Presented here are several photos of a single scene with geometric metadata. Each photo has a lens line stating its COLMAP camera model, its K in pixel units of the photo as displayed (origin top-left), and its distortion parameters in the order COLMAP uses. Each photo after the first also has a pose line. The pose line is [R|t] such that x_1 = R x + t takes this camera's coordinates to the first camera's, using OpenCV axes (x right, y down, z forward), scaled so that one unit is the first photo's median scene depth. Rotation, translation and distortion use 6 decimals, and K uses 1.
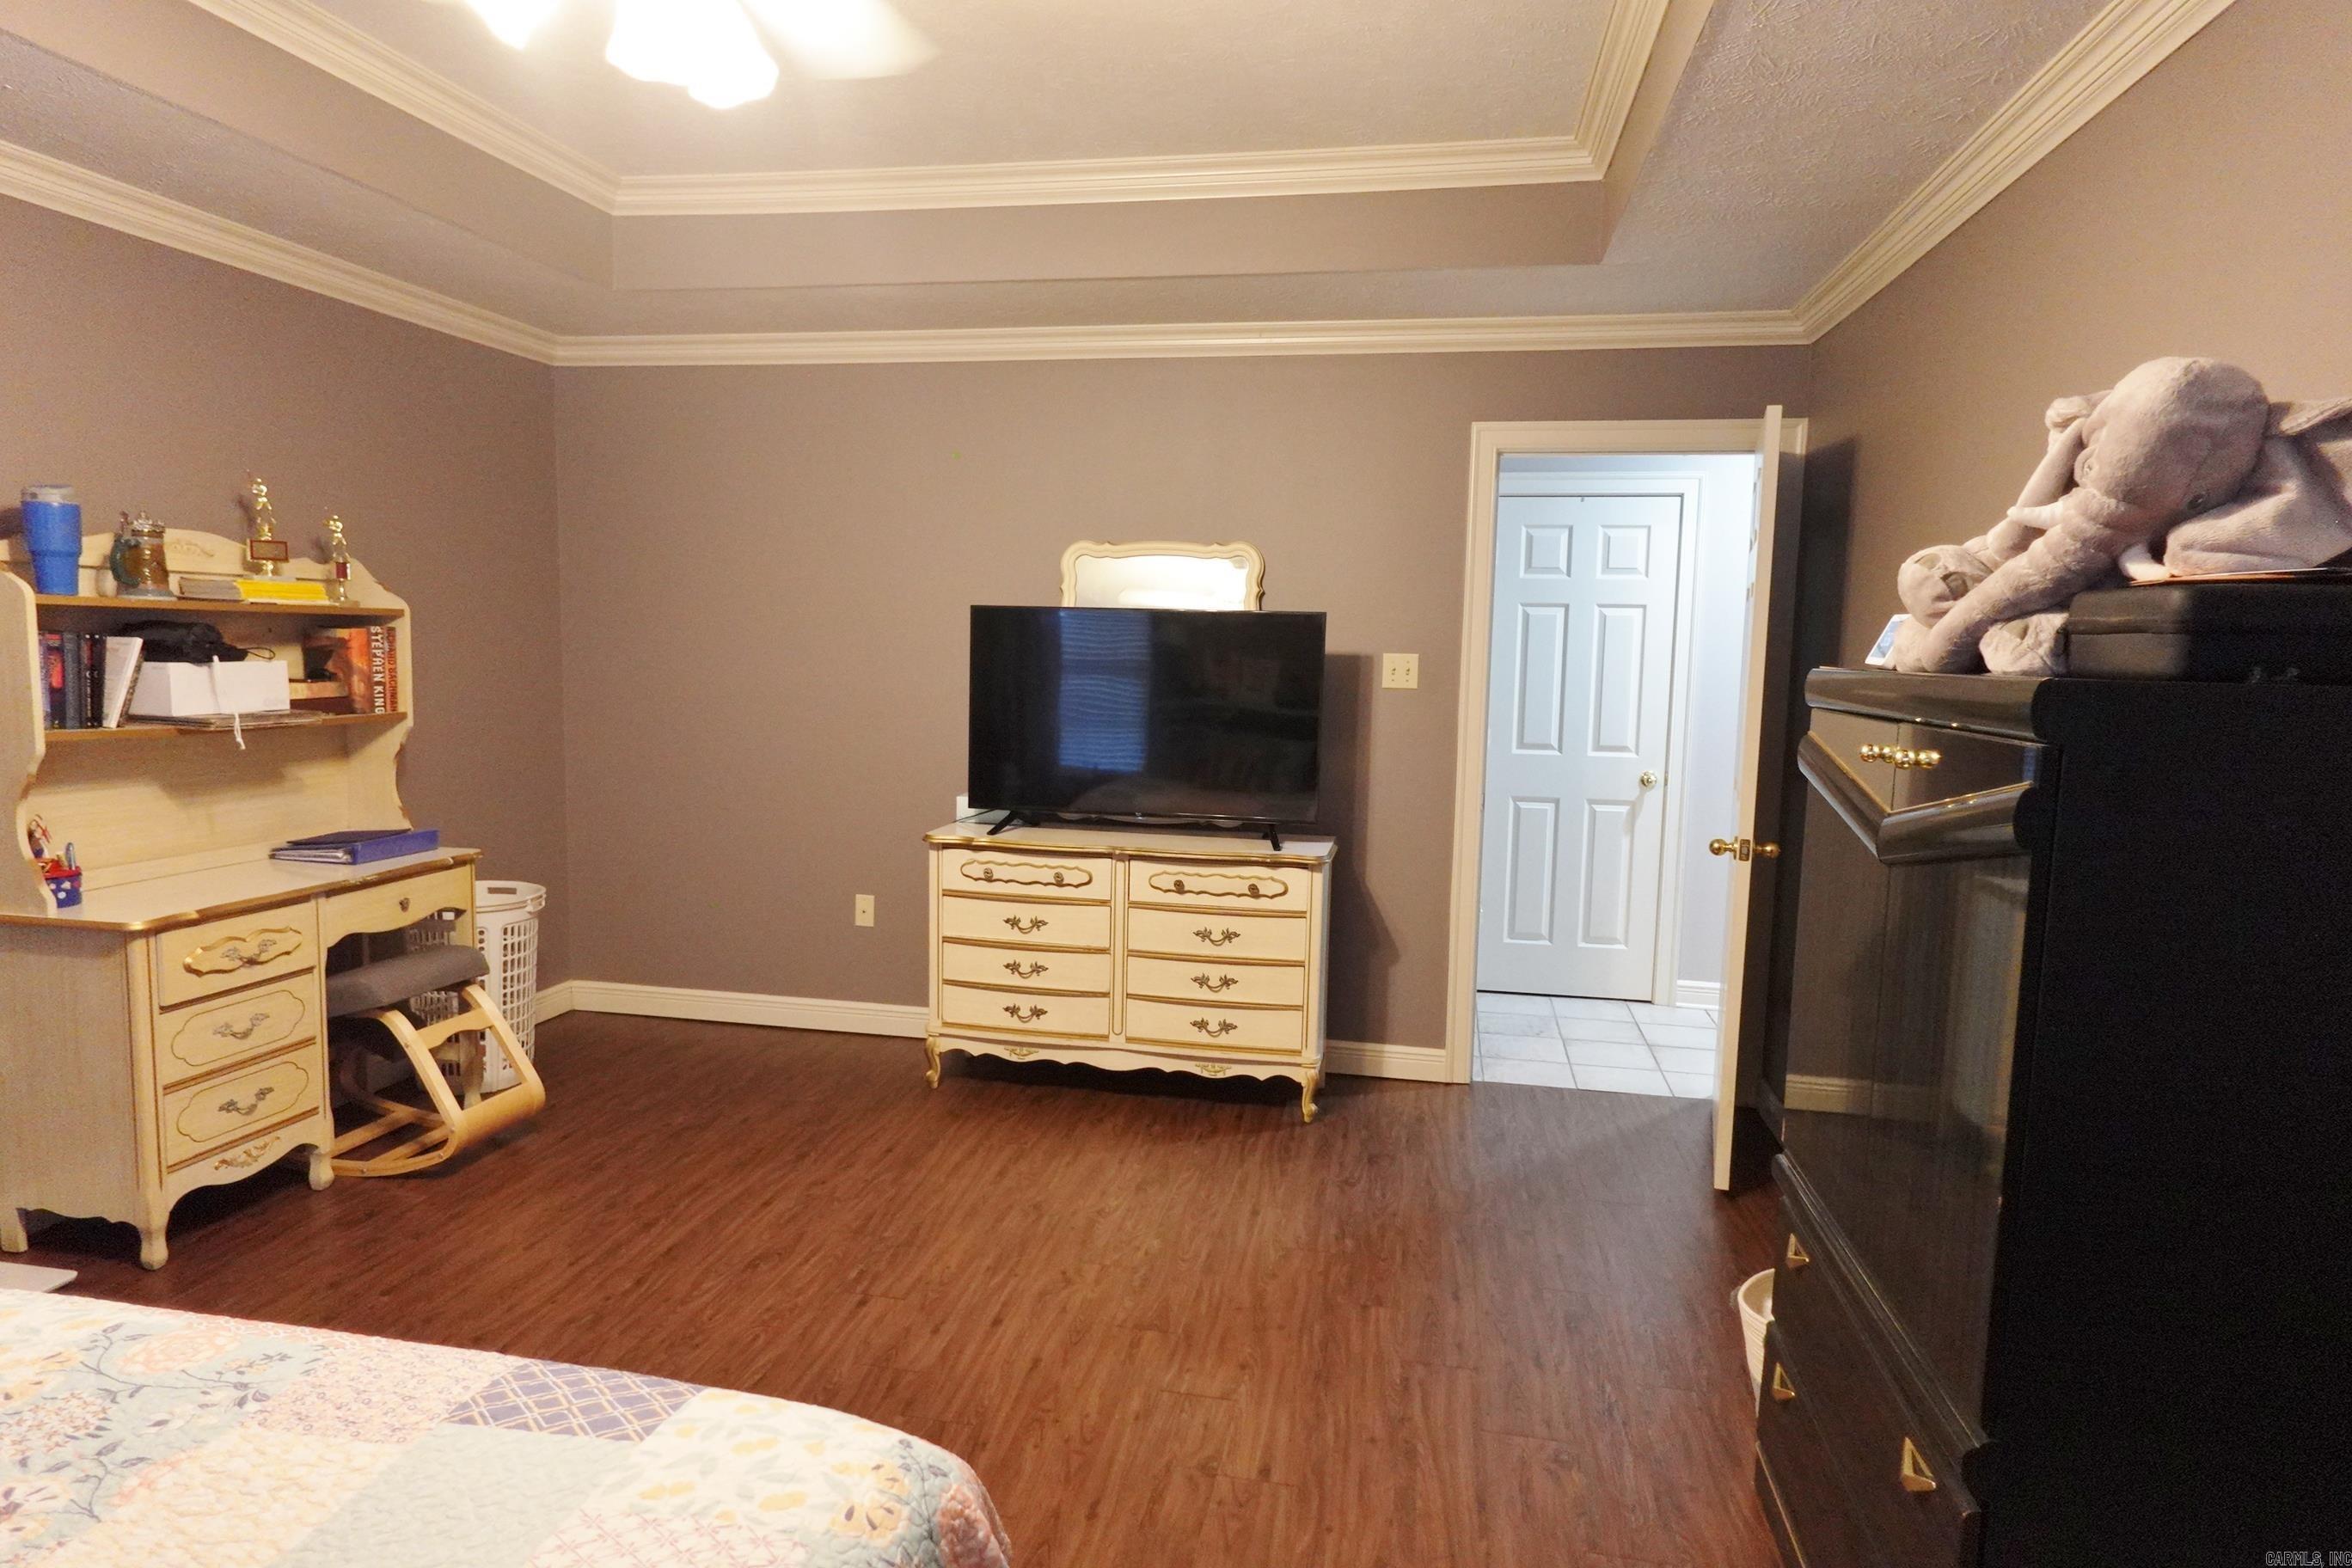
lens RADIAL K [[1350.3, 0, 1169.8], [0, 1350.3, 790.8], [0, 0, 1]] dist [0.004919, 0.004404]
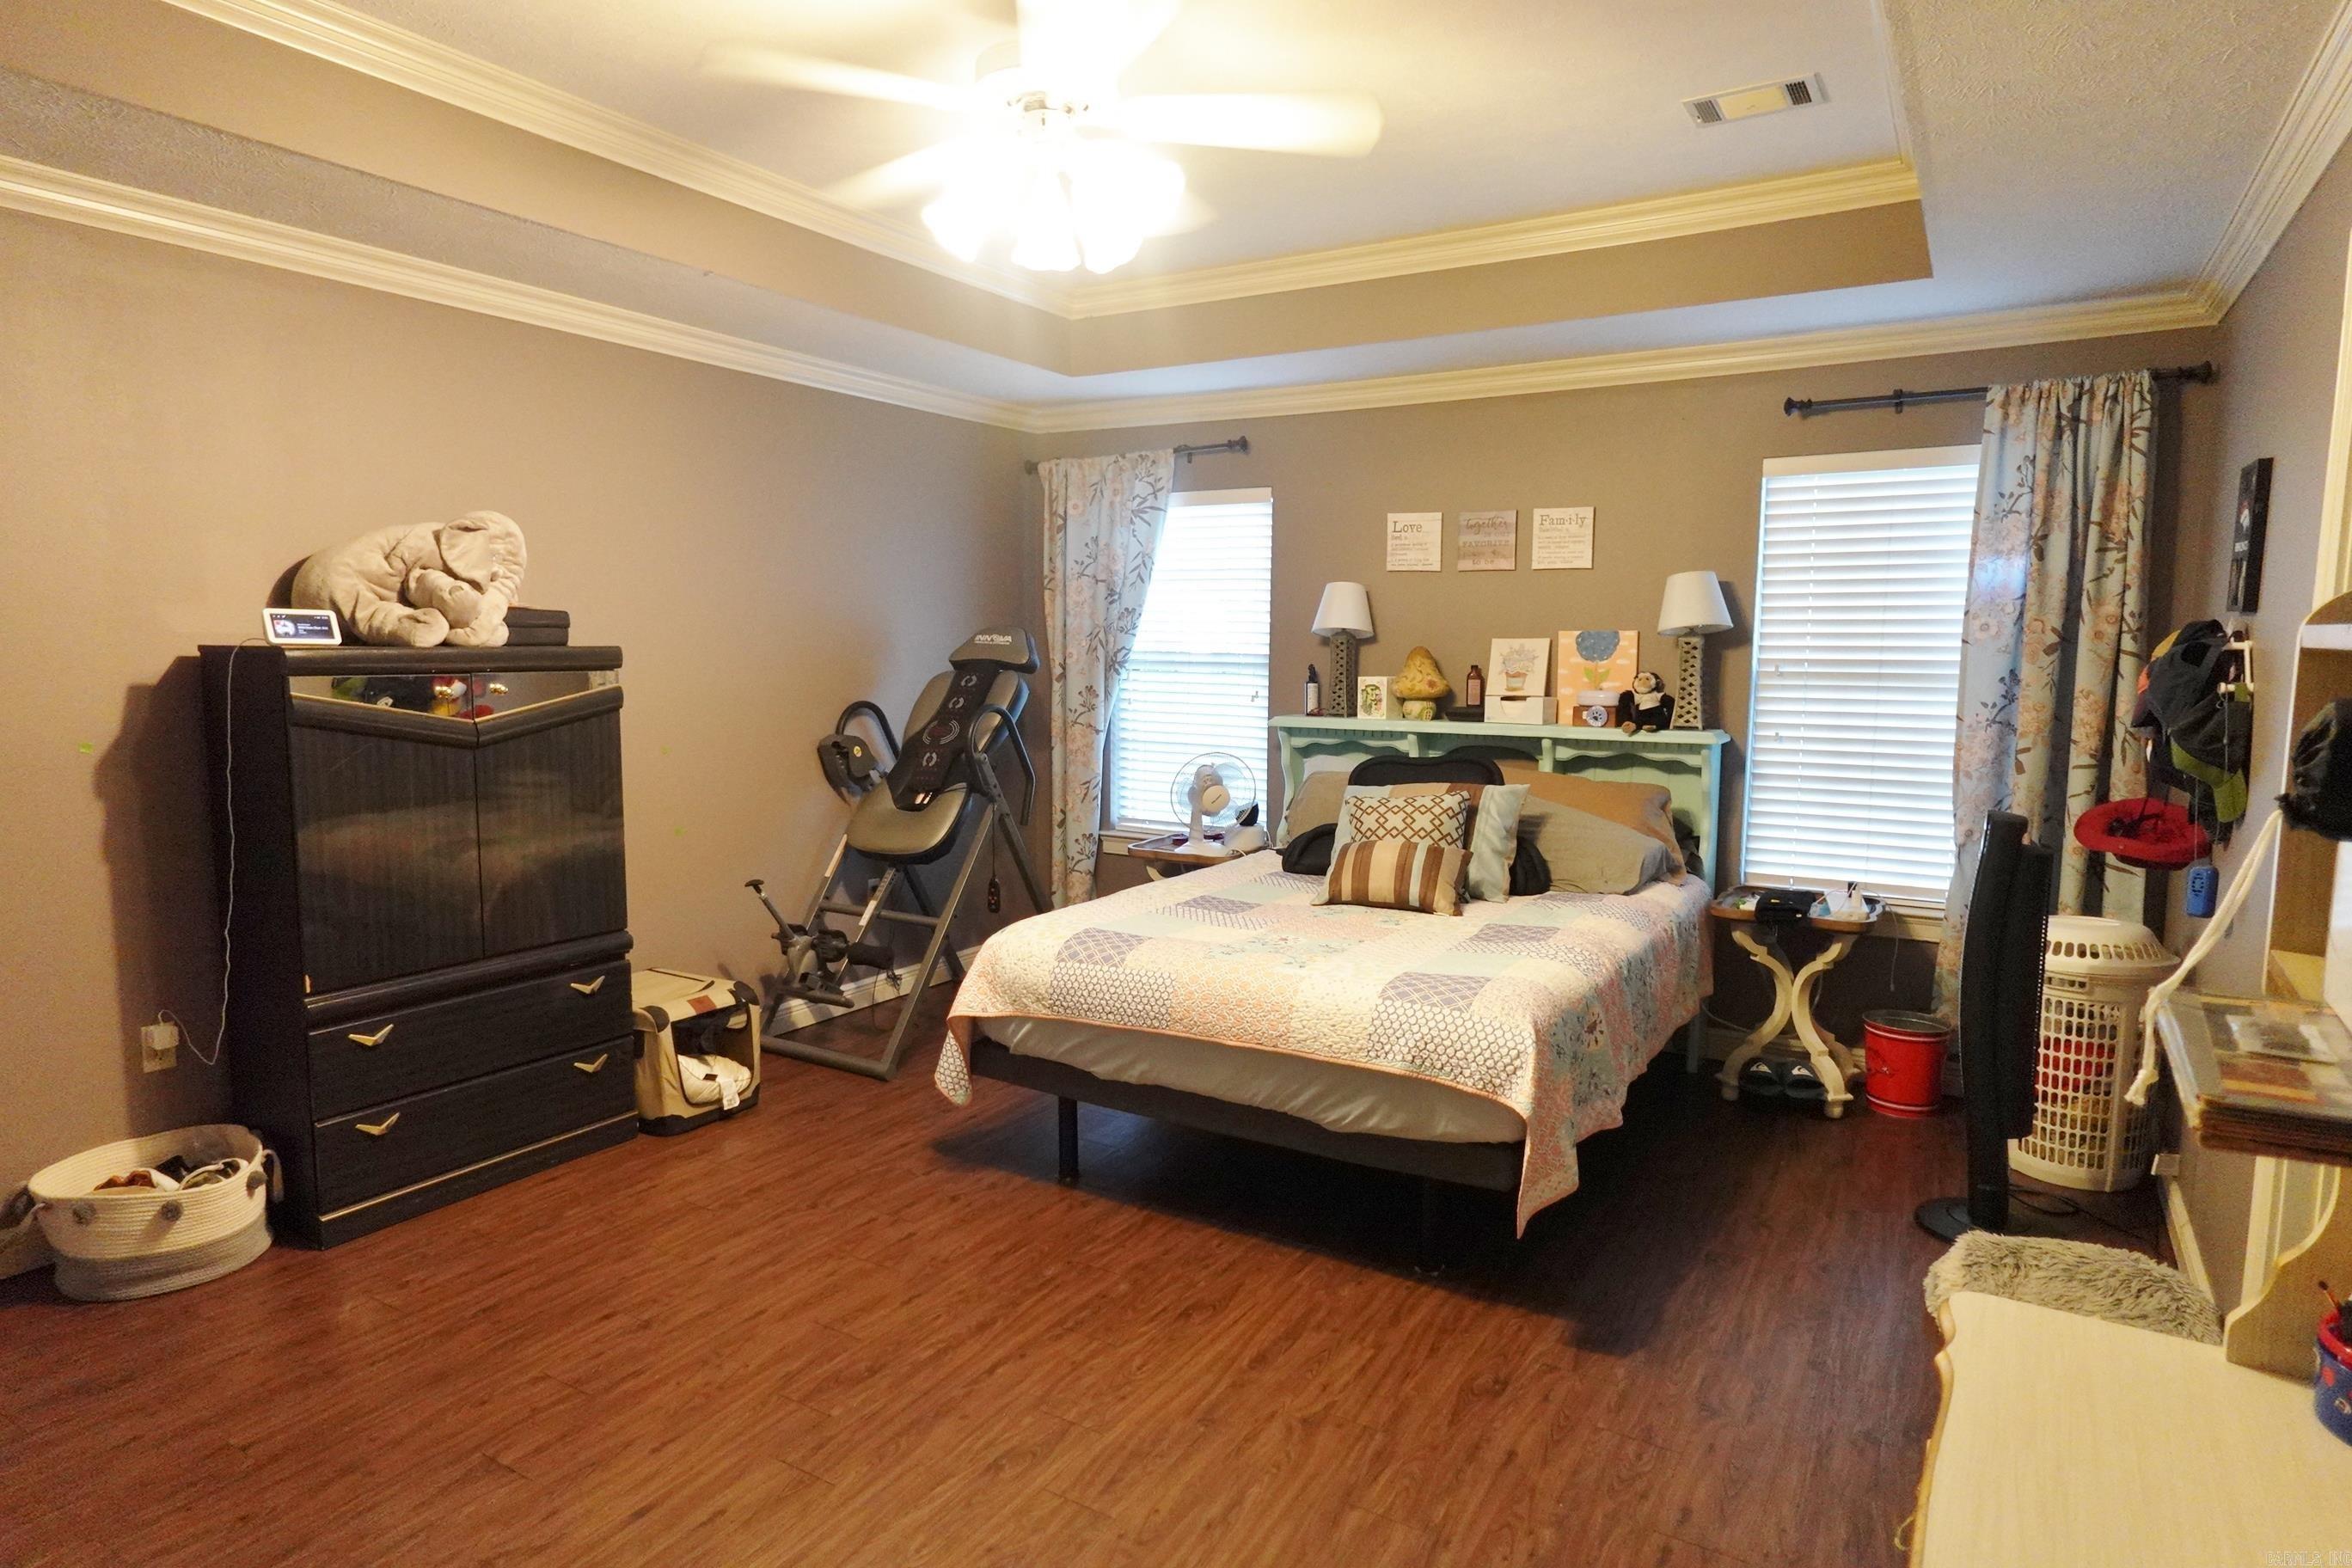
lens RADIAL K [[1350.3, 0, 1174.8], [0, 1350.3, 777.4], [0, 0, 1]] dist [0.004919, 0.004404]
pose [[-0.938315, -0.066869, 0.339255, -0.463448], [0.007092, 0.977195, 0.212226, -0.135043], [-0.345709, 0.201541, -0.916442, 1.074199]]
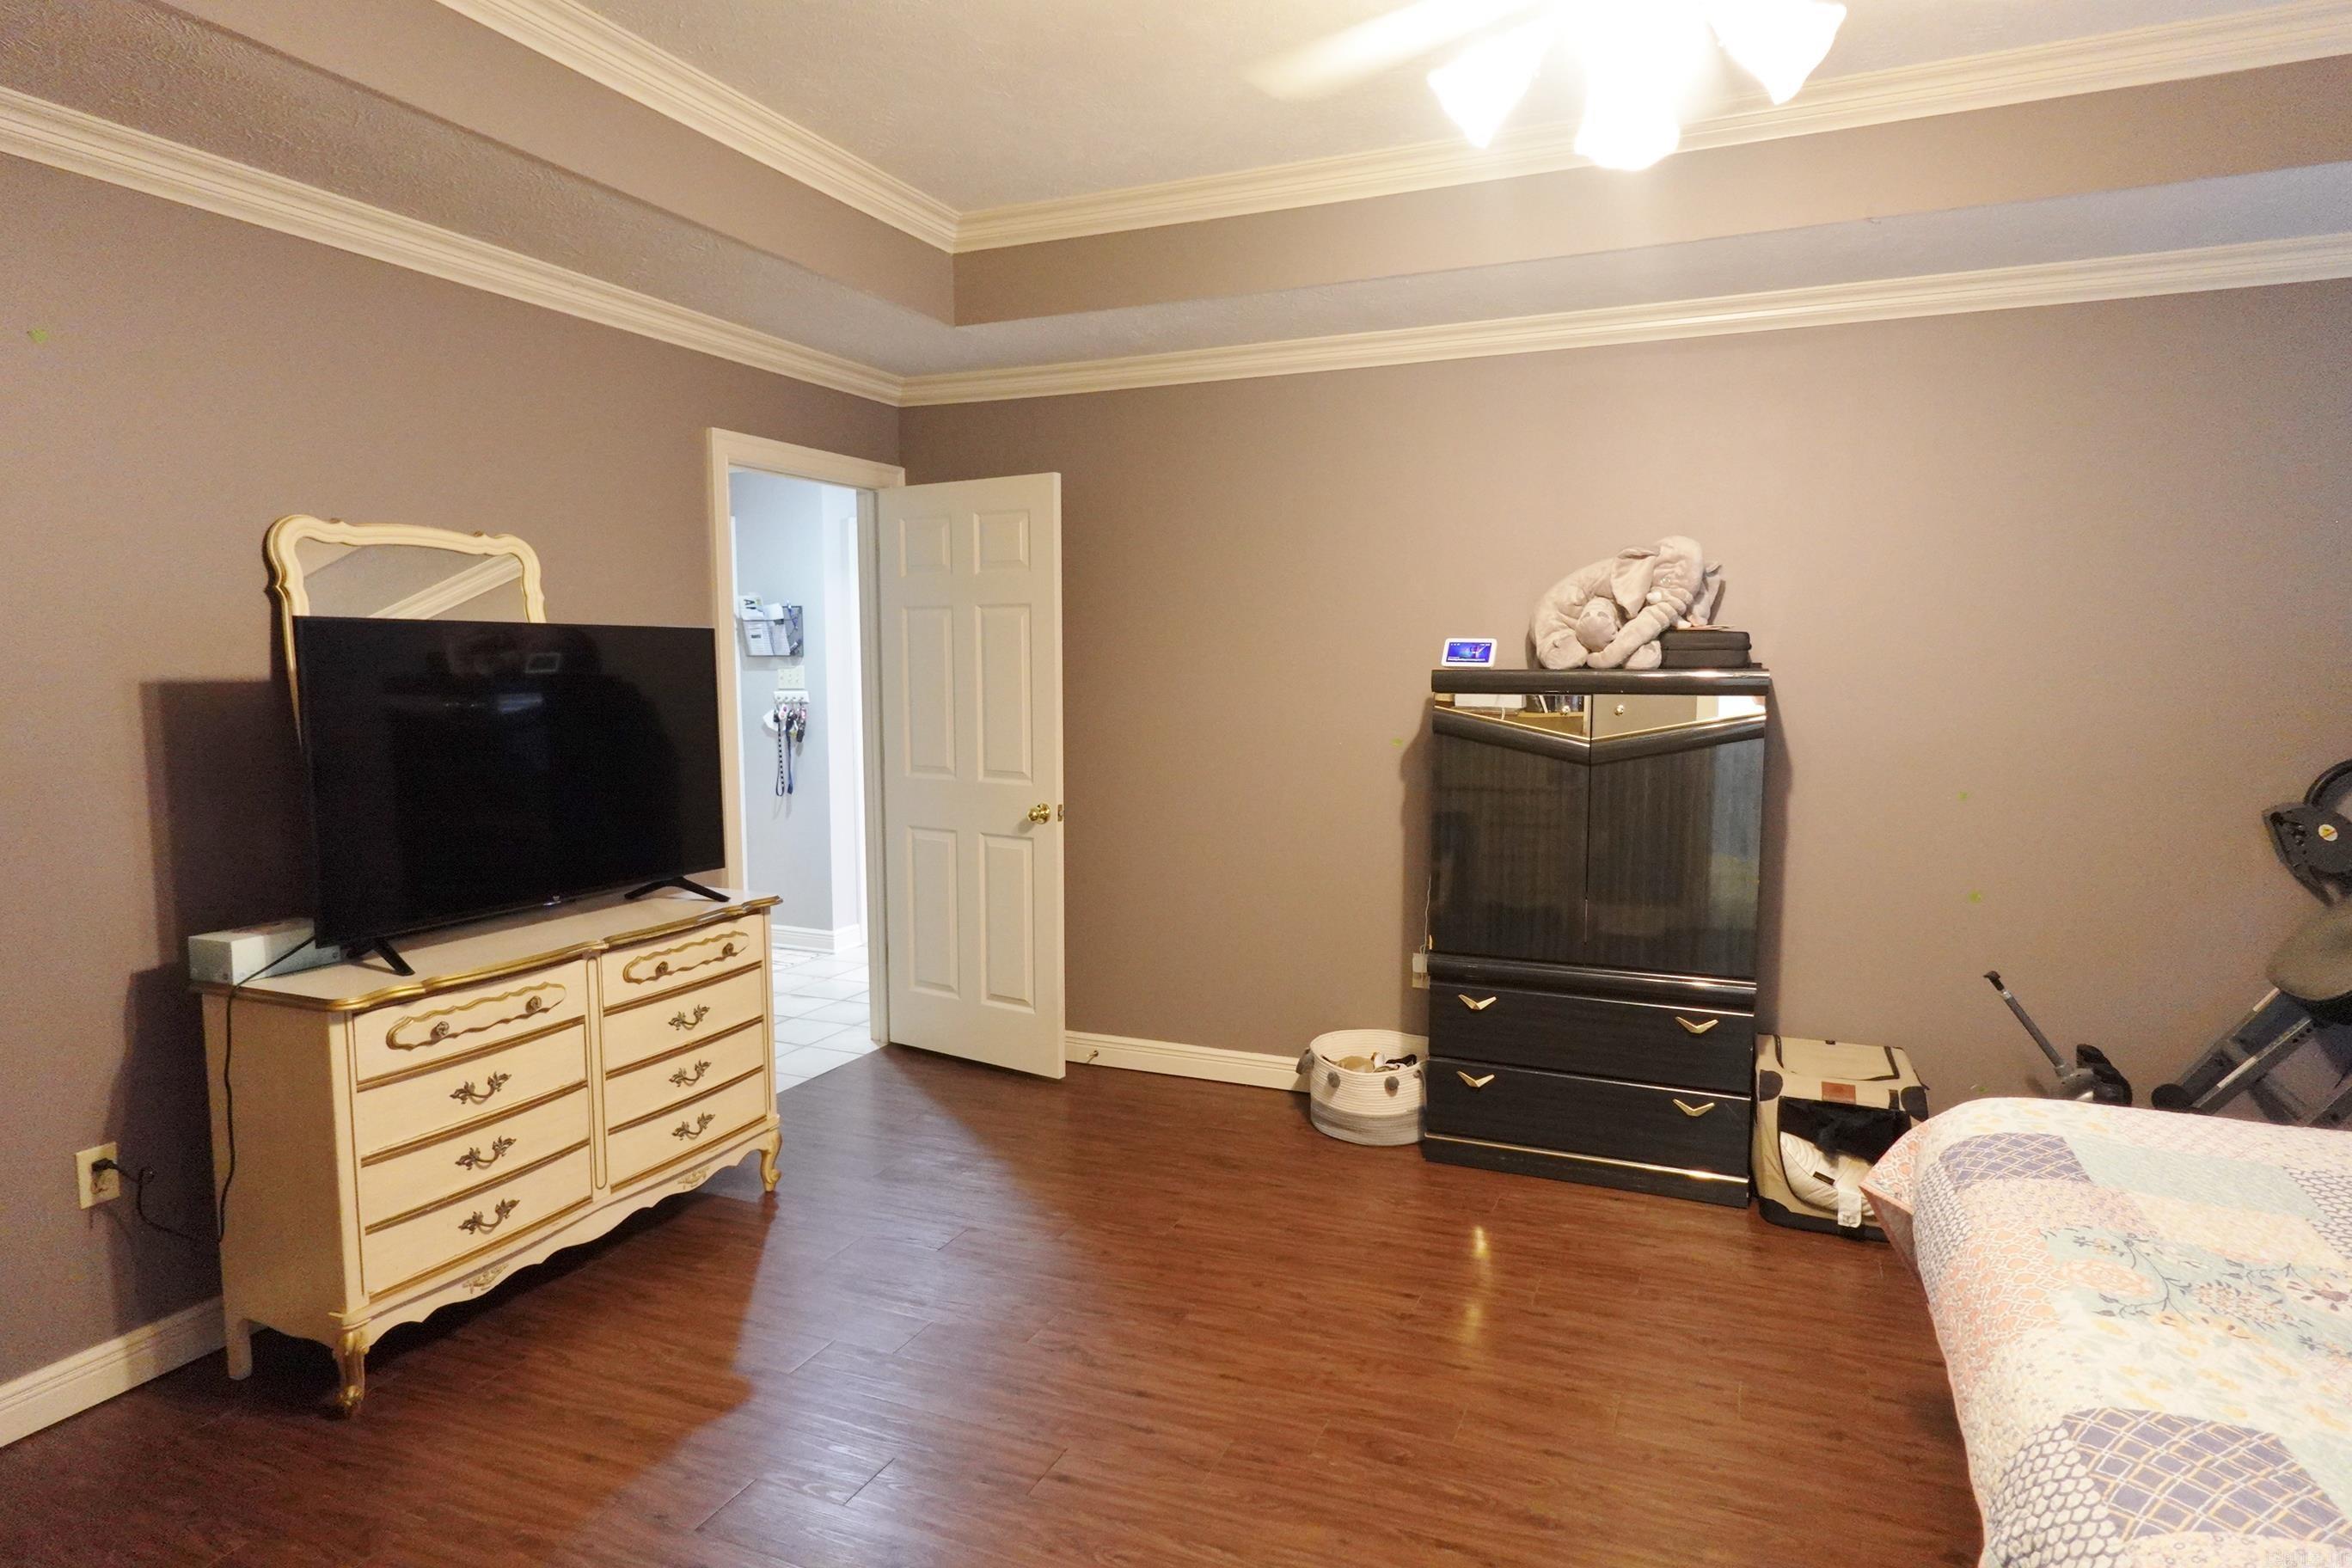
lens RADIAL K [[1350.3, 0, 1176.6], [0, 1350.3, 784.8], [0, 0, 1]] dist [0.004919, 0.004404]
pose [[0.214665, -0.115548, 0.969829, -0.691409], [0.114203, 0.989135, 0.092570, -0.077156], [-0.969988, 0.090886, 0.225529, 0.509173]]
